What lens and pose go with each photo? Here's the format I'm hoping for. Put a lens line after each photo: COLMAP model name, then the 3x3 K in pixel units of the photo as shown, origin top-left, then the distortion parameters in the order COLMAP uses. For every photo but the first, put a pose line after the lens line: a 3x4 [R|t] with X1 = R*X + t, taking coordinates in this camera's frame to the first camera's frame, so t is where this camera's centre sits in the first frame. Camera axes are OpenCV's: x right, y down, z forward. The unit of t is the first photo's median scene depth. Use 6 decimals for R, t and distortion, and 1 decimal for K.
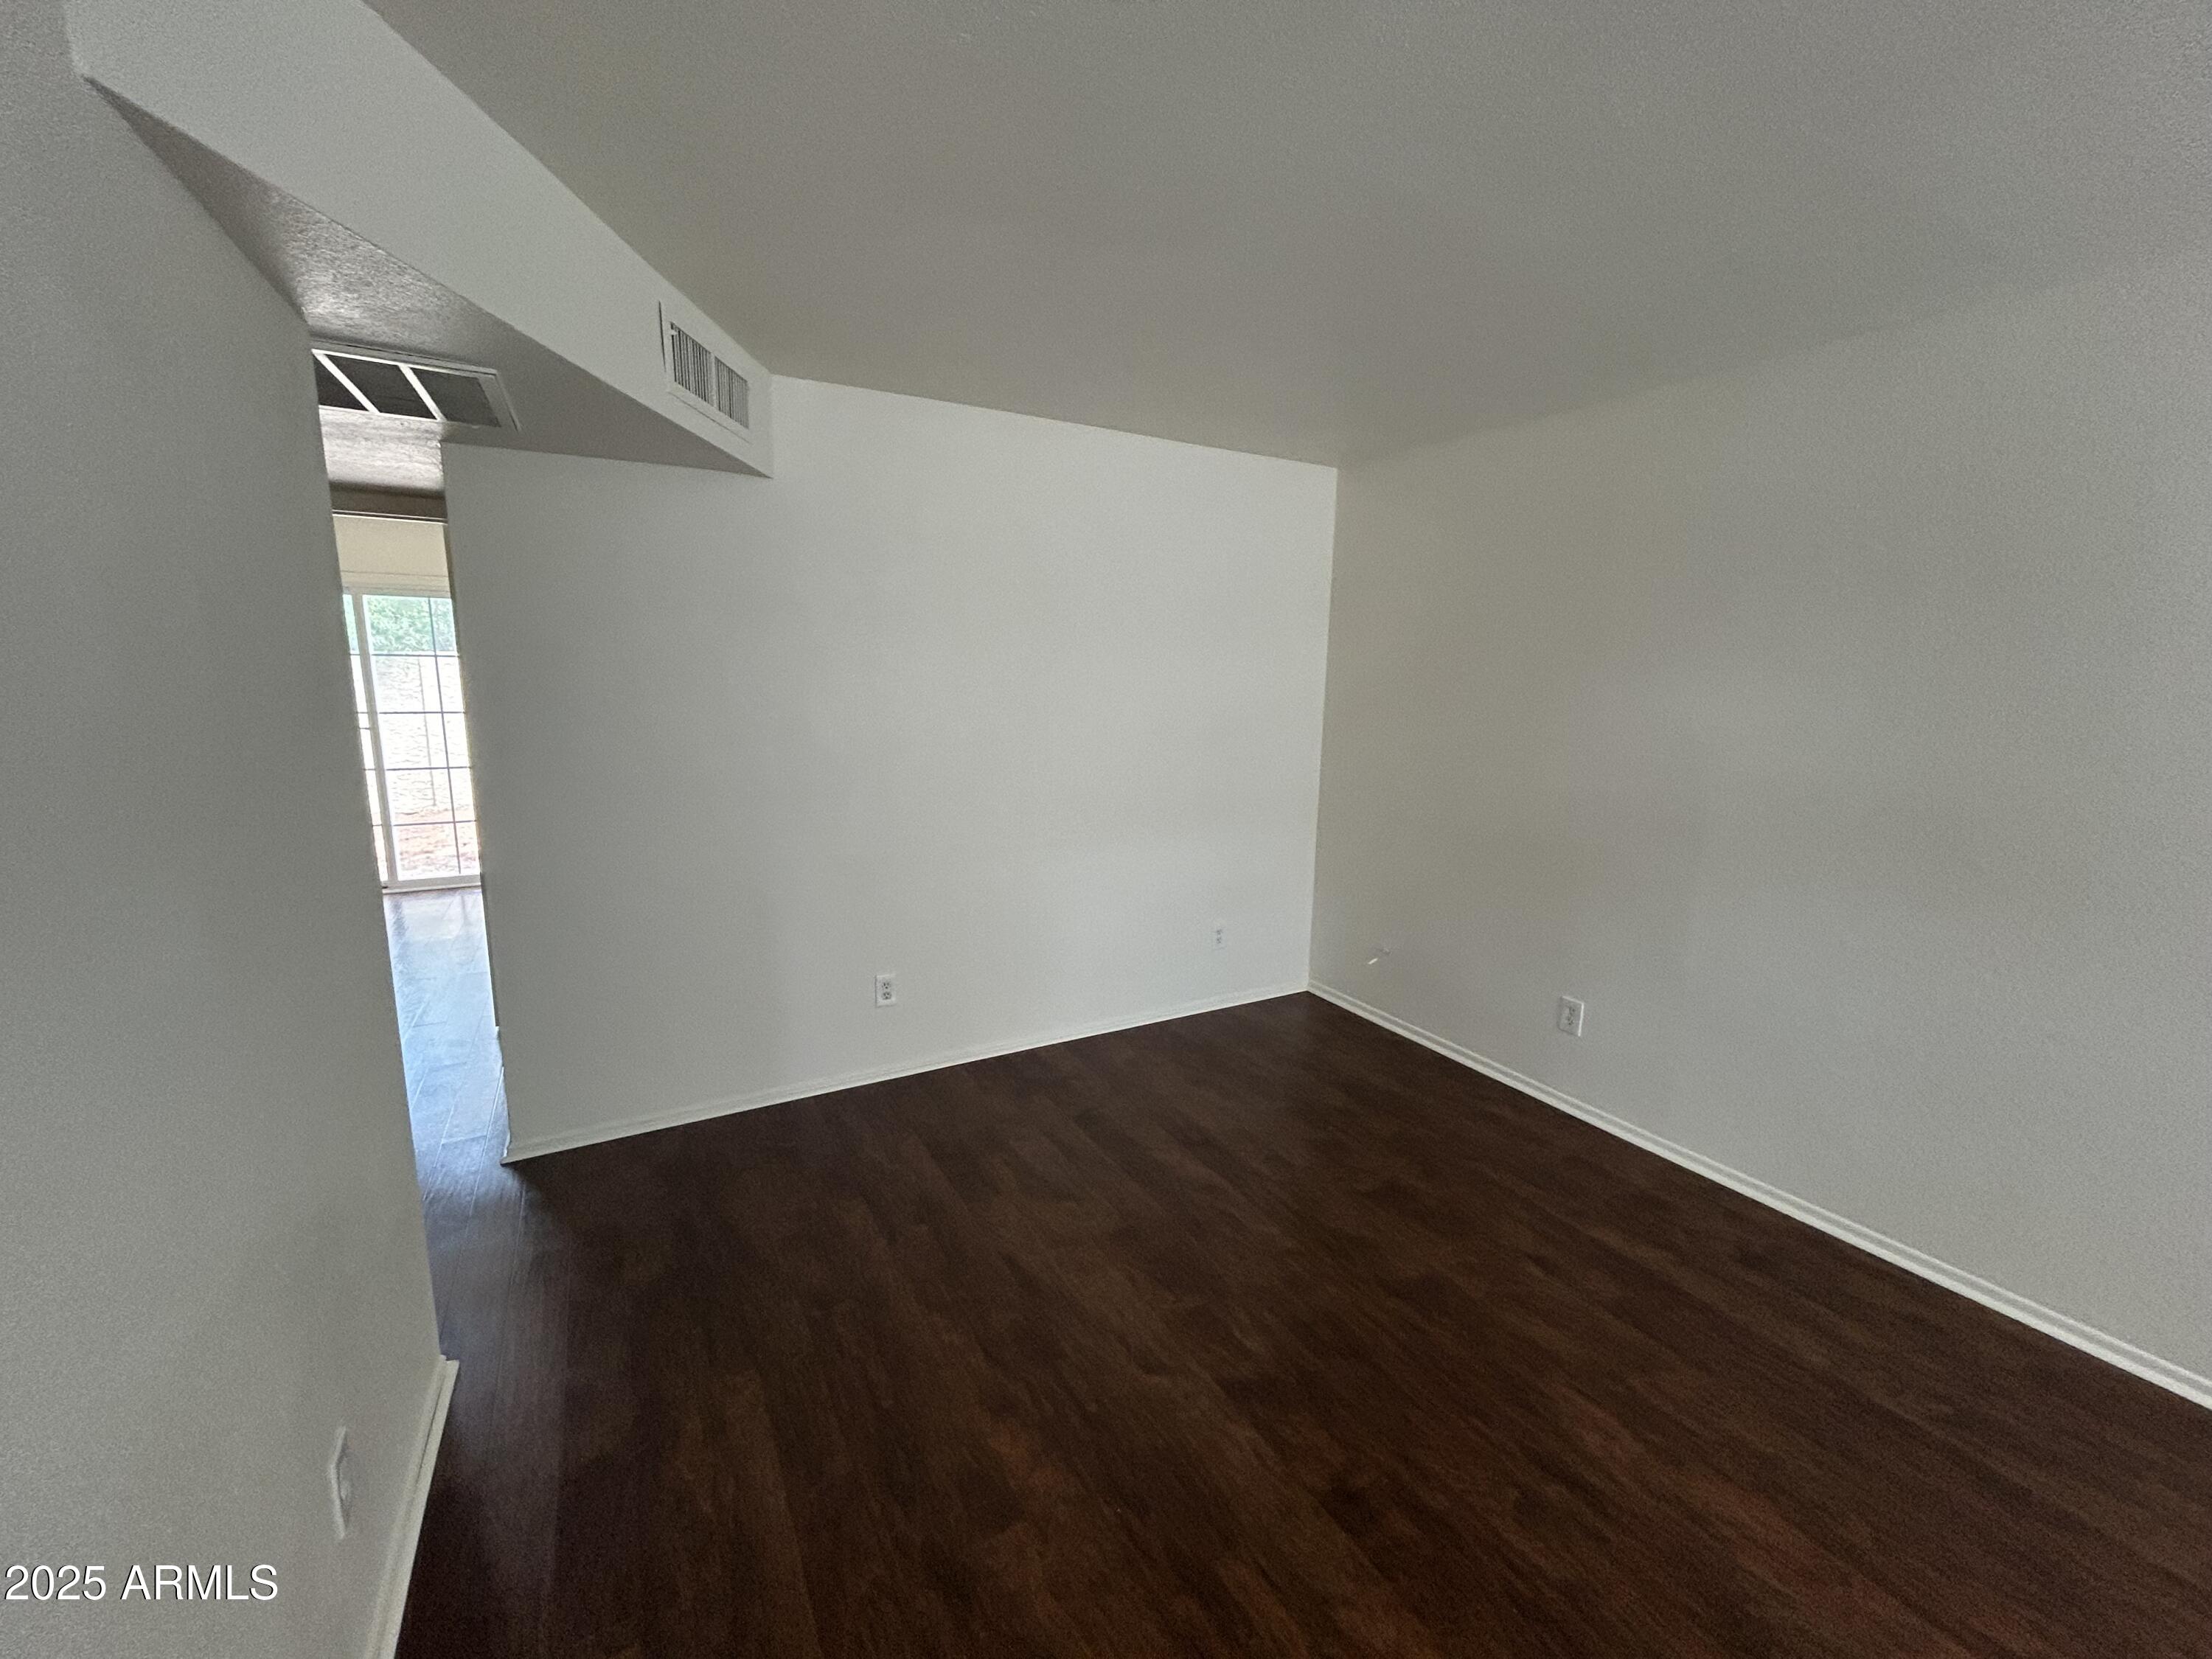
lens RADIAL K [[889.3, 0, 1109.6], [0, 889.3, 832.2], [0, 0, 1]] dist [0.000817, 0.000993]
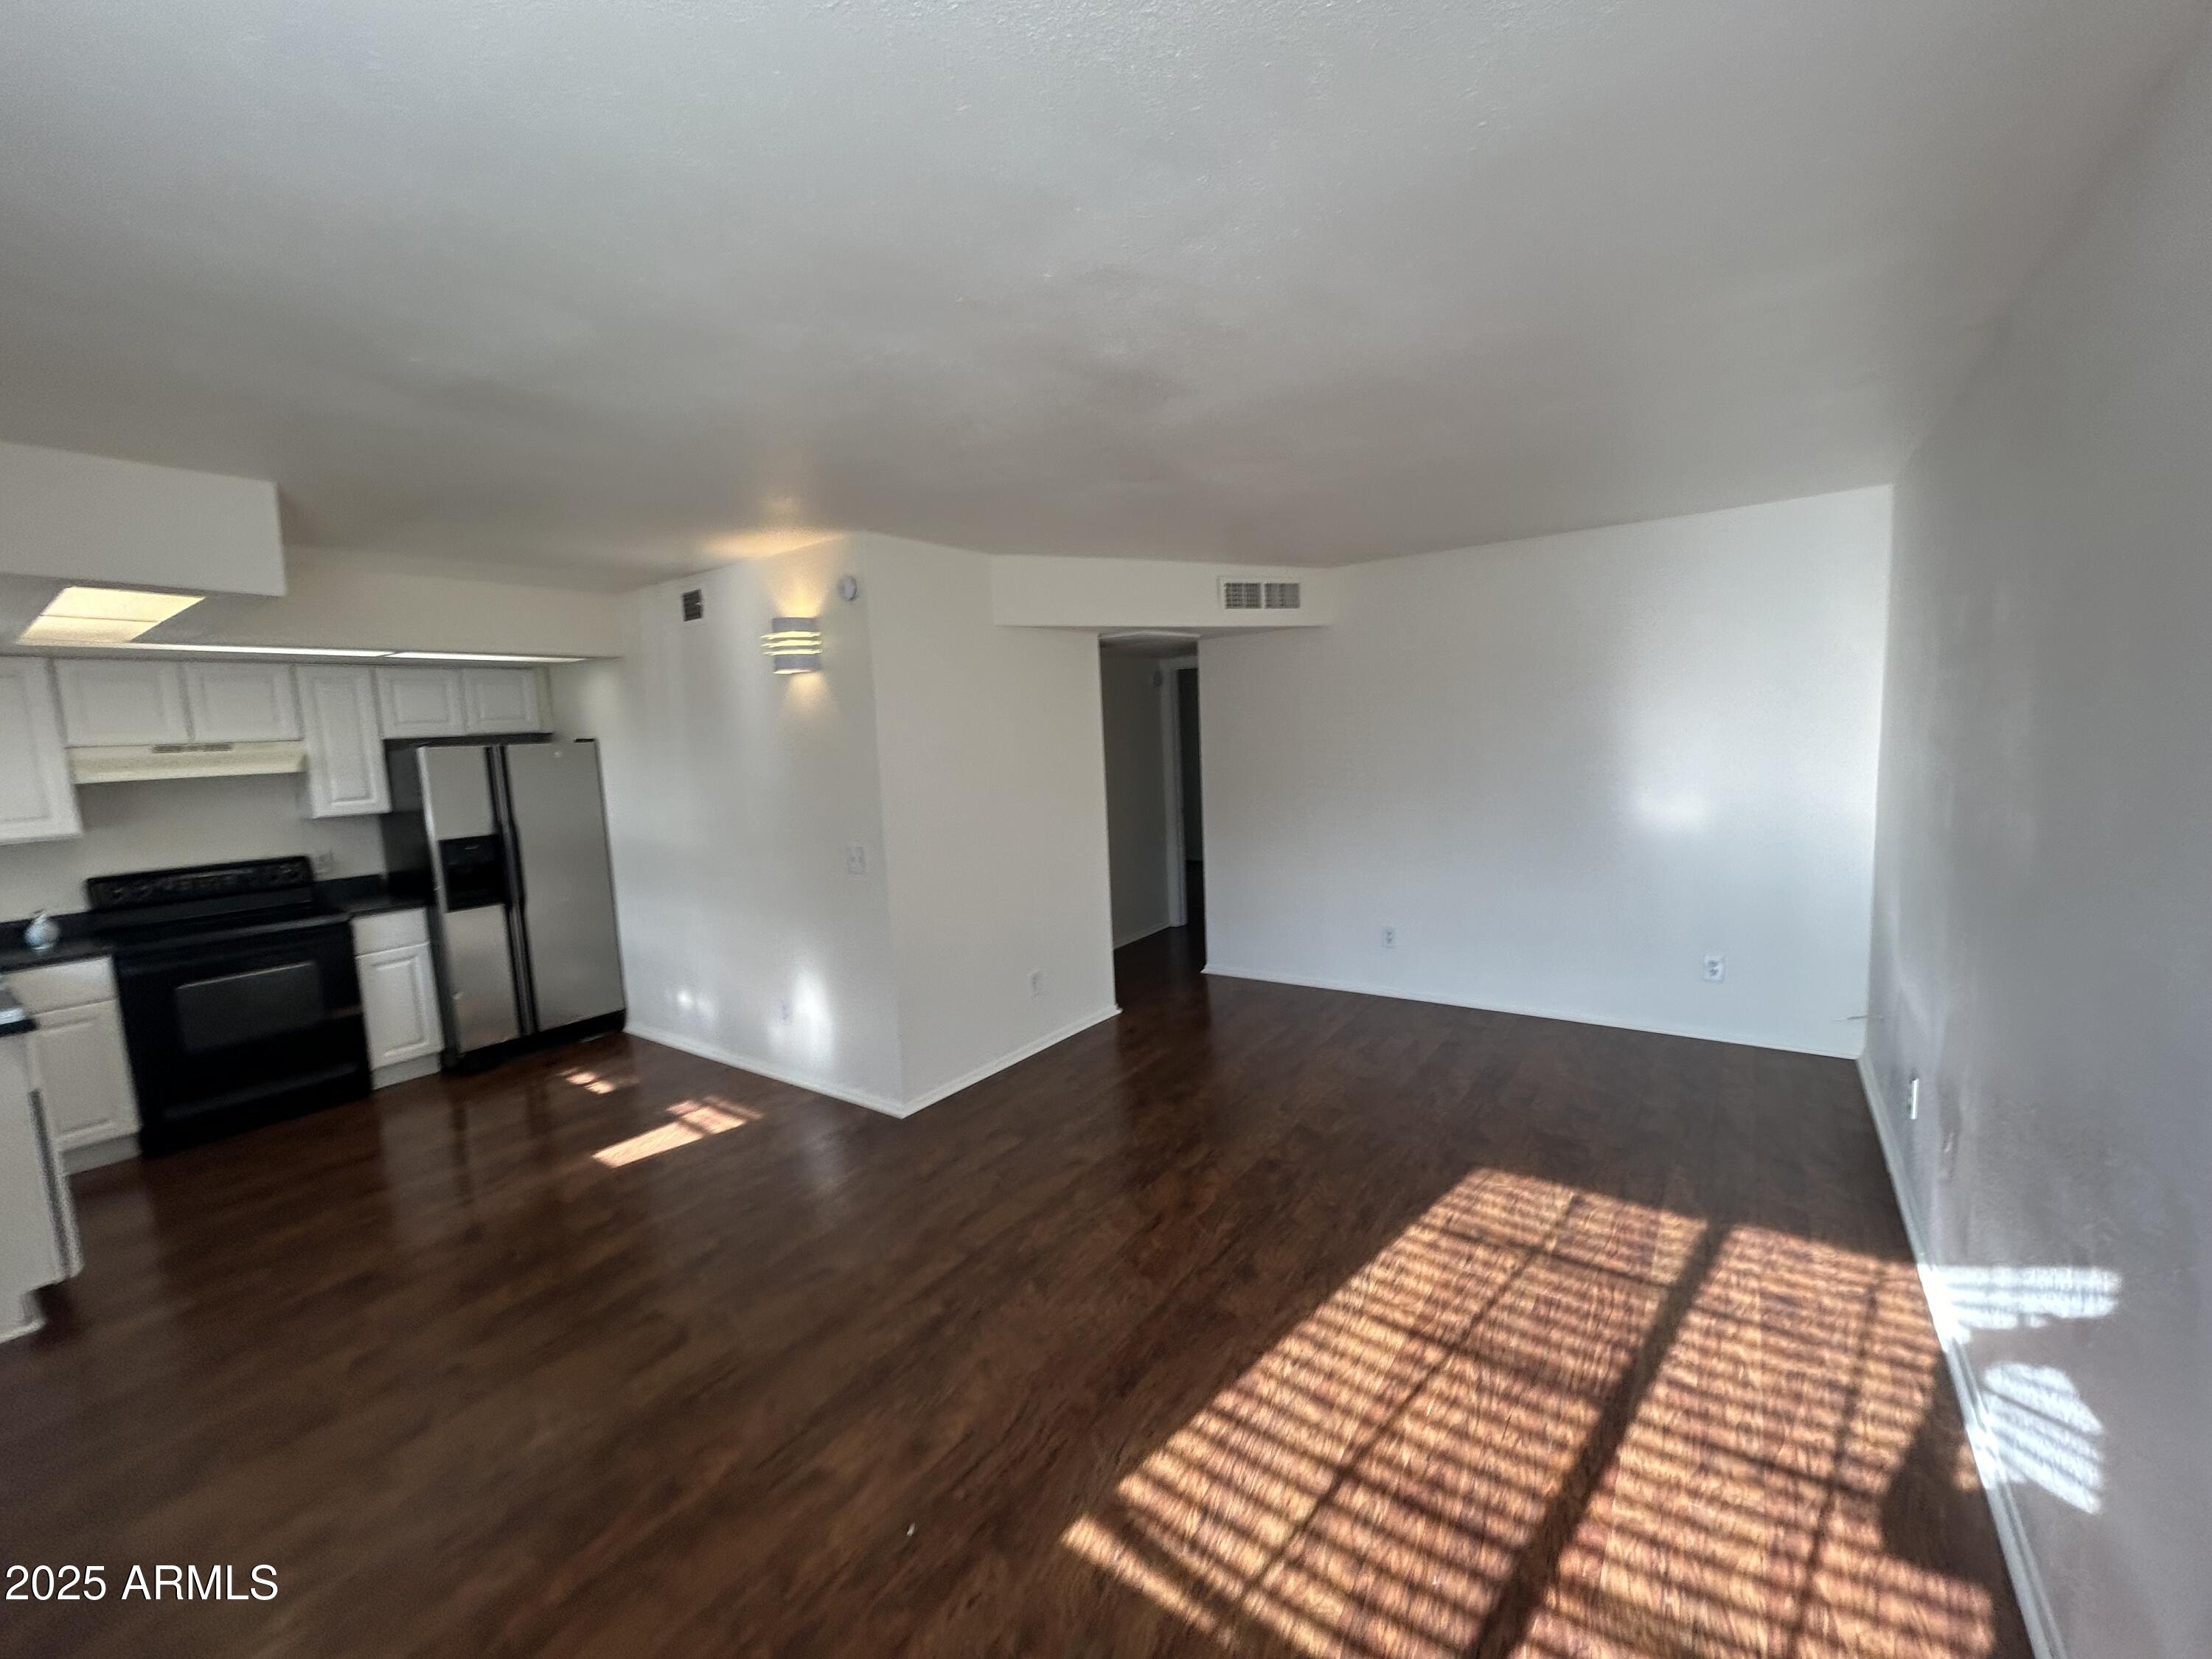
lens RADIAL K [[896.8, 0, 1099.6], [0, 896.8, 823.6], [0, 0, 1]] dist [0.002957, 0.000941]
pose [[0.415269, 0.058214, -0.907834, 1.273236], [-0.105199, 0.994328, 0.015639, 0.022466], [0.903596, 0.089009, 0.419038, -0.143184]]
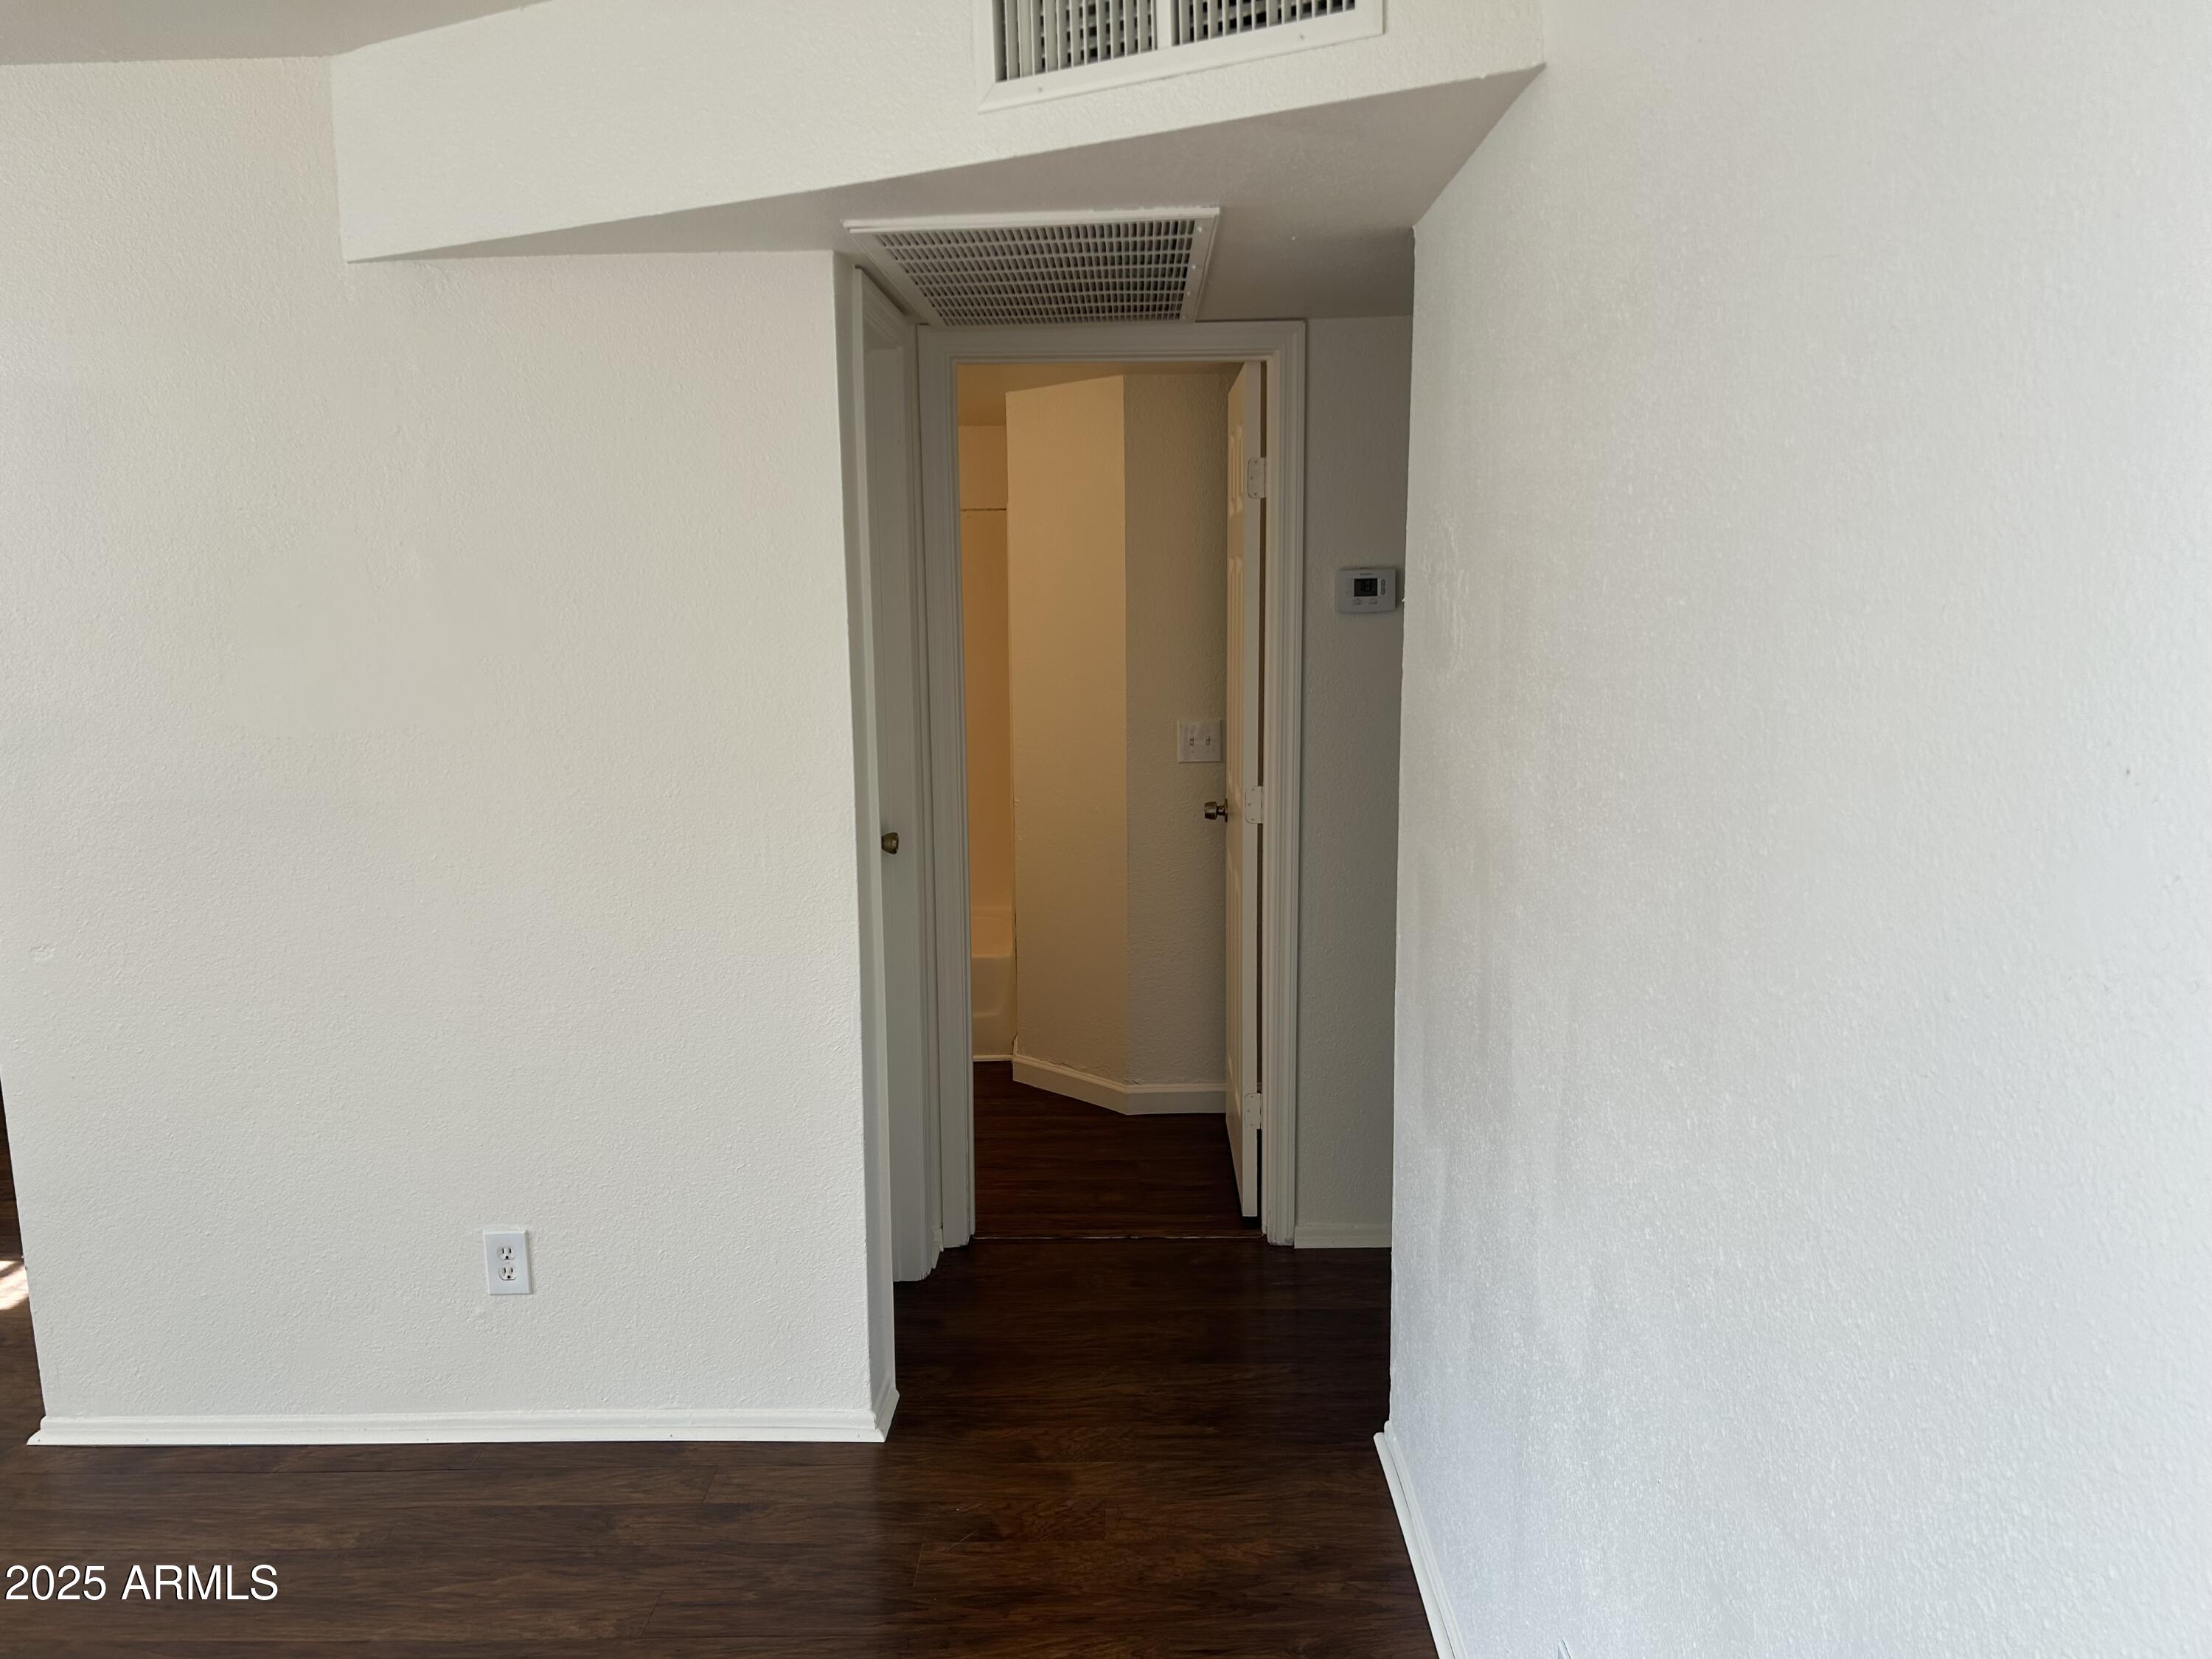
lens RADIAL K [[1664.8, 0, 1106.4], [0, 1664.8, 839.4], [0, 0, 1]] dist [0.050037, -0.048205]
pose [[-0.498862, 0.126509, -0.857398, 0.365509], [-0.148654, 0.962138, 0.228455, -0.276893], [0.853837, 0.241423, -0.461169, 1.460981]]
